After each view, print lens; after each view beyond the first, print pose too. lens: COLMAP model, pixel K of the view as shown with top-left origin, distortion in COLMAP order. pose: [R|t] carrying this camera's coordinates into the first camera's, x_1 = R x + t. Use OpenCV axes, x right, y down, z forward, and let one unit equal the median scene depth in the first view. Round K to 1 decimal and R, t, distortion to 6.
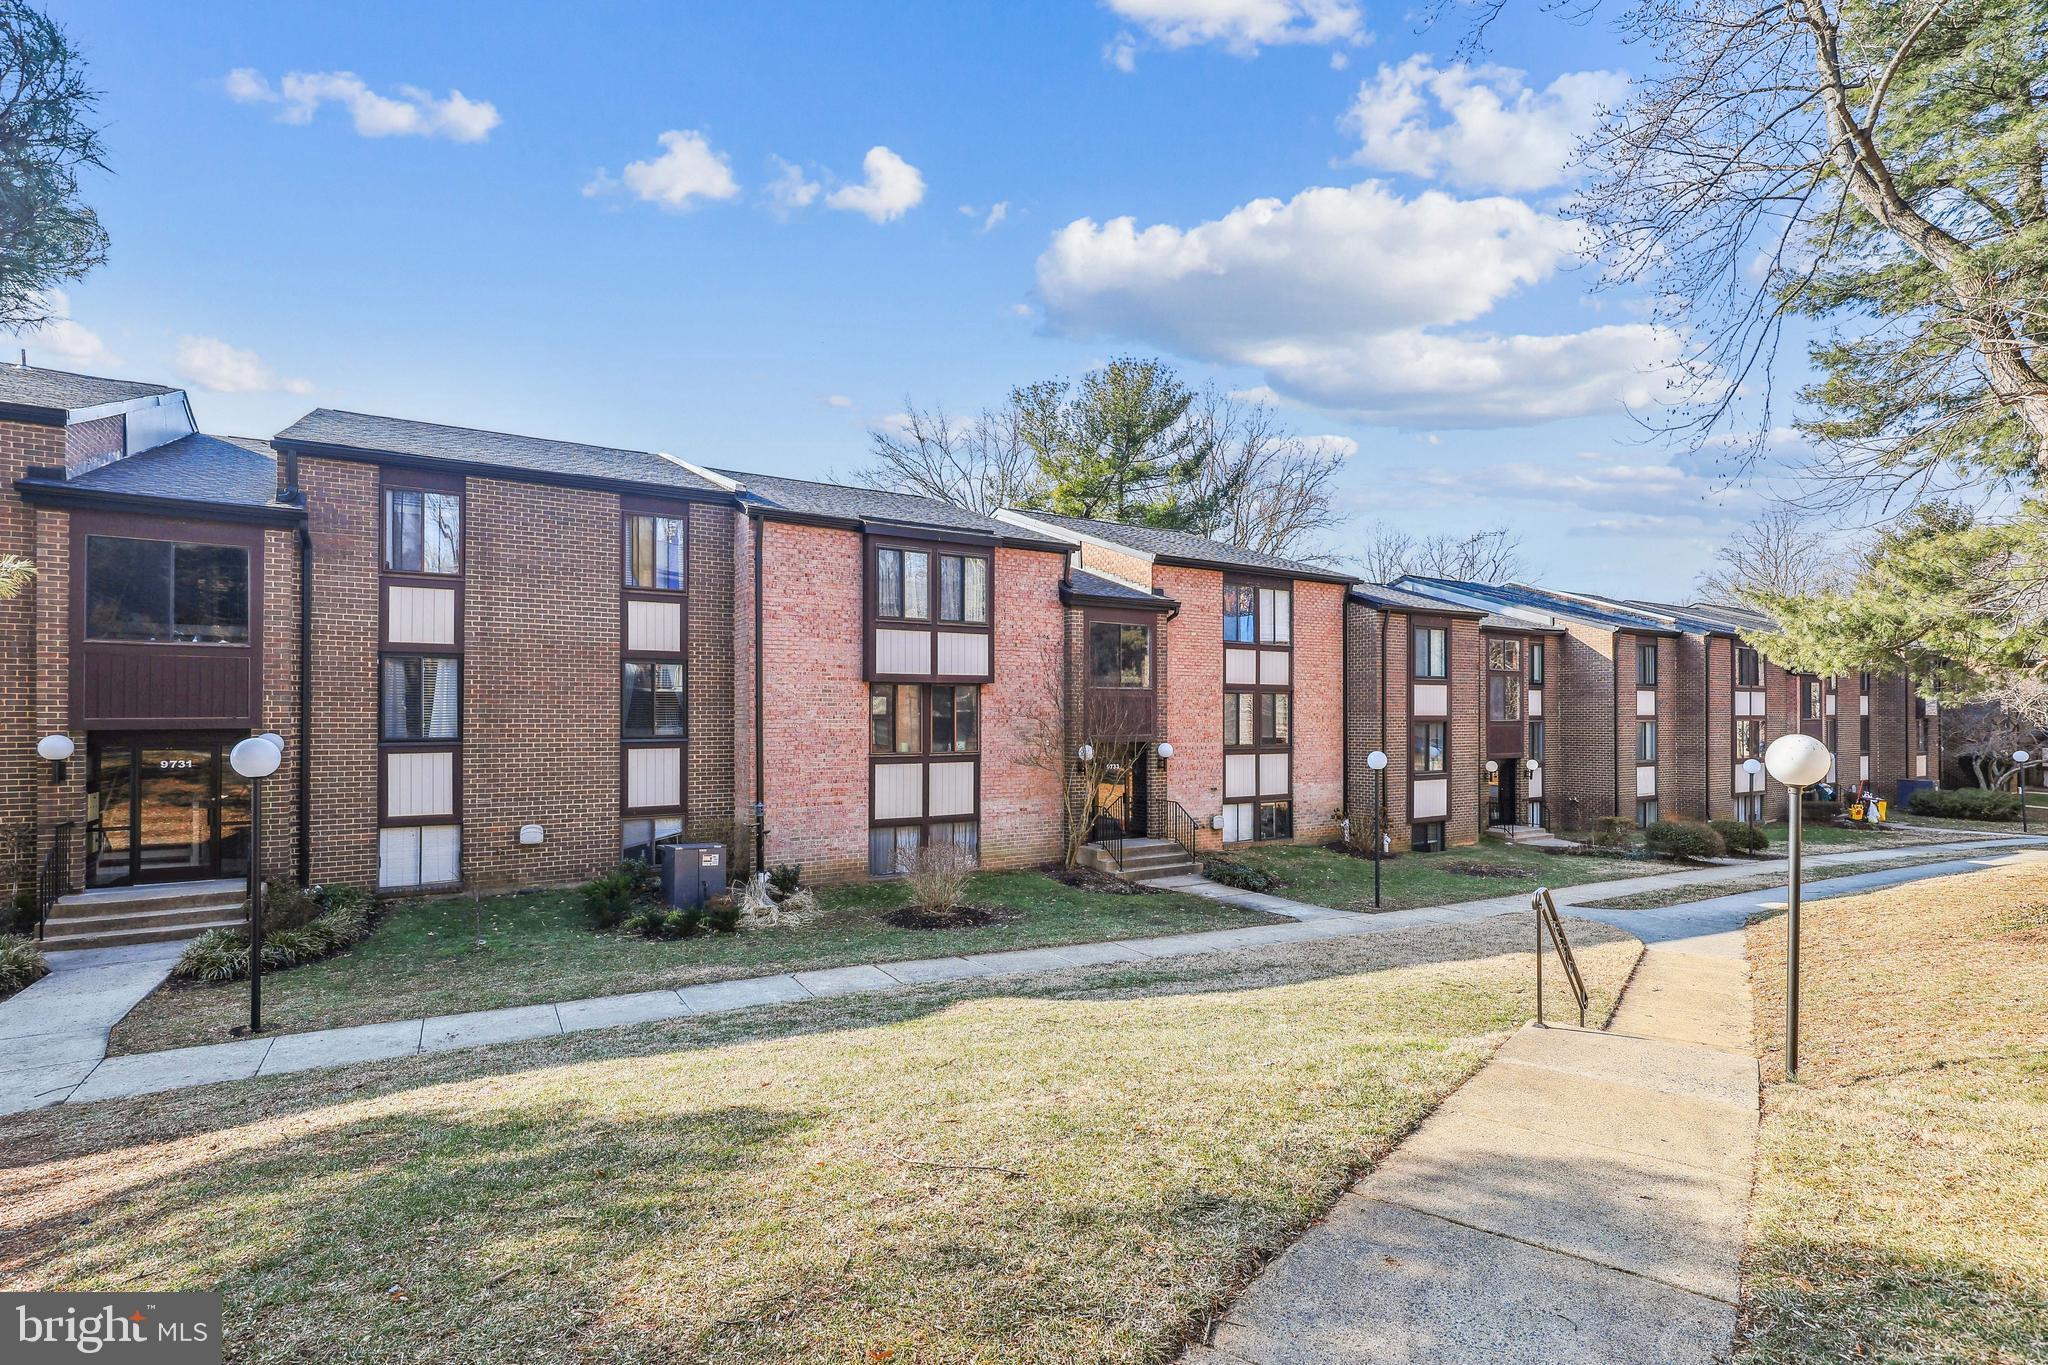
lens RADIAL K [[963.2, 0, 1014.3], [0, 963.2, 681.5], [0, 0, 1]] dist [-0.003591, -0.000212]
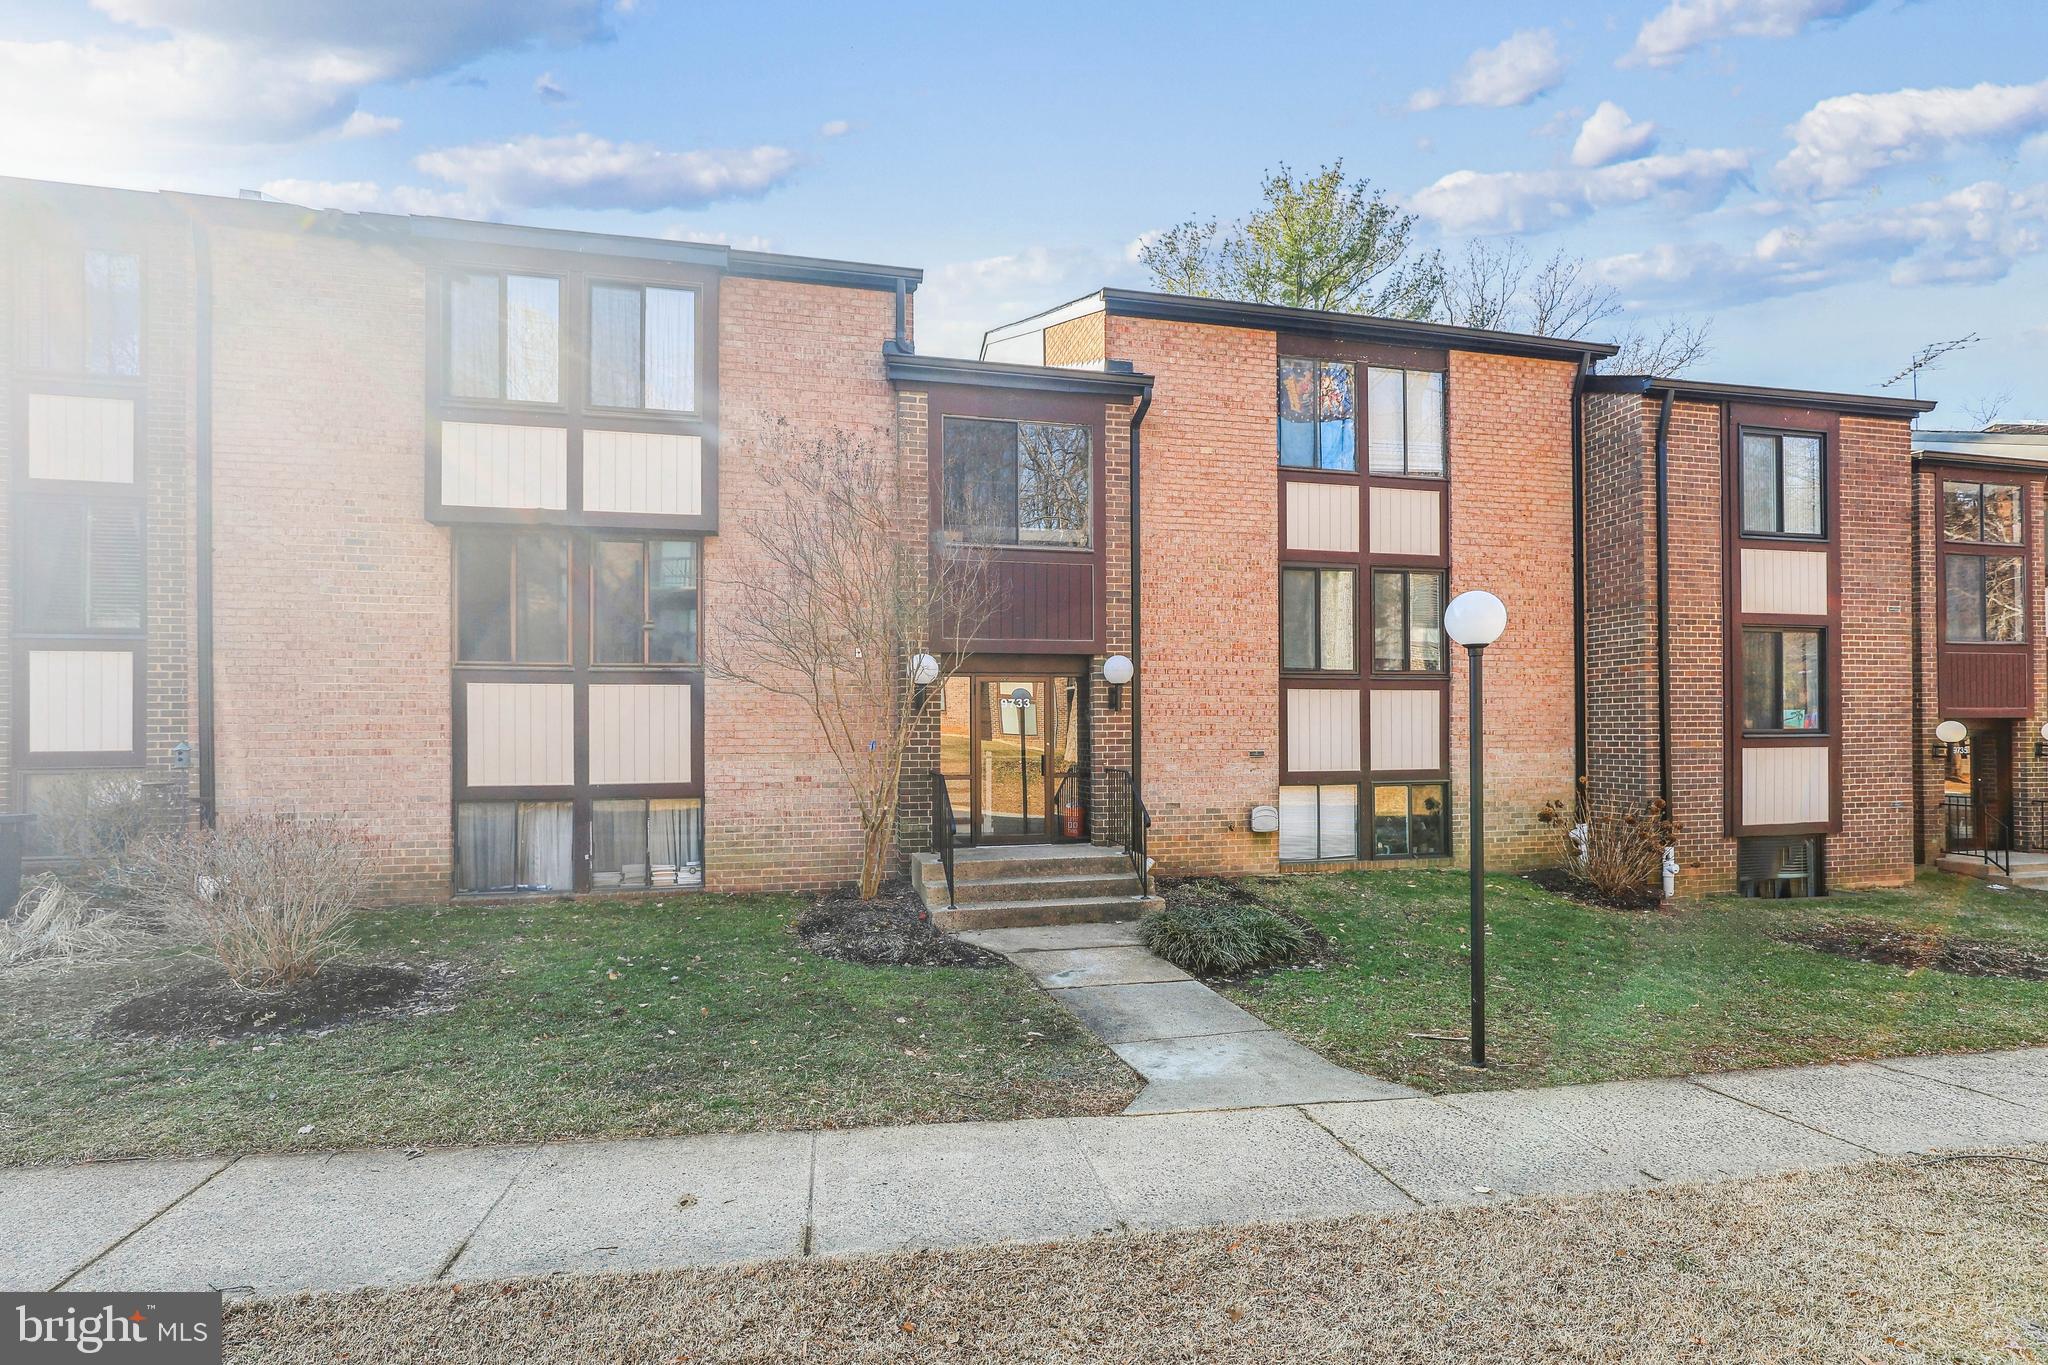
lens RADIAL K [[949.8, 0, 1029.9], [0, 949.8, 702.1], [0, 0, 1]] dist [-0.003293, 0.000768]
pose [[0.947598, -0.015359, -0.319096, 0.240520], [0.016657, 0.999860, 0.001341, 0.077185], [0.319031, -0.006586, 0.947721, 0.459074]]
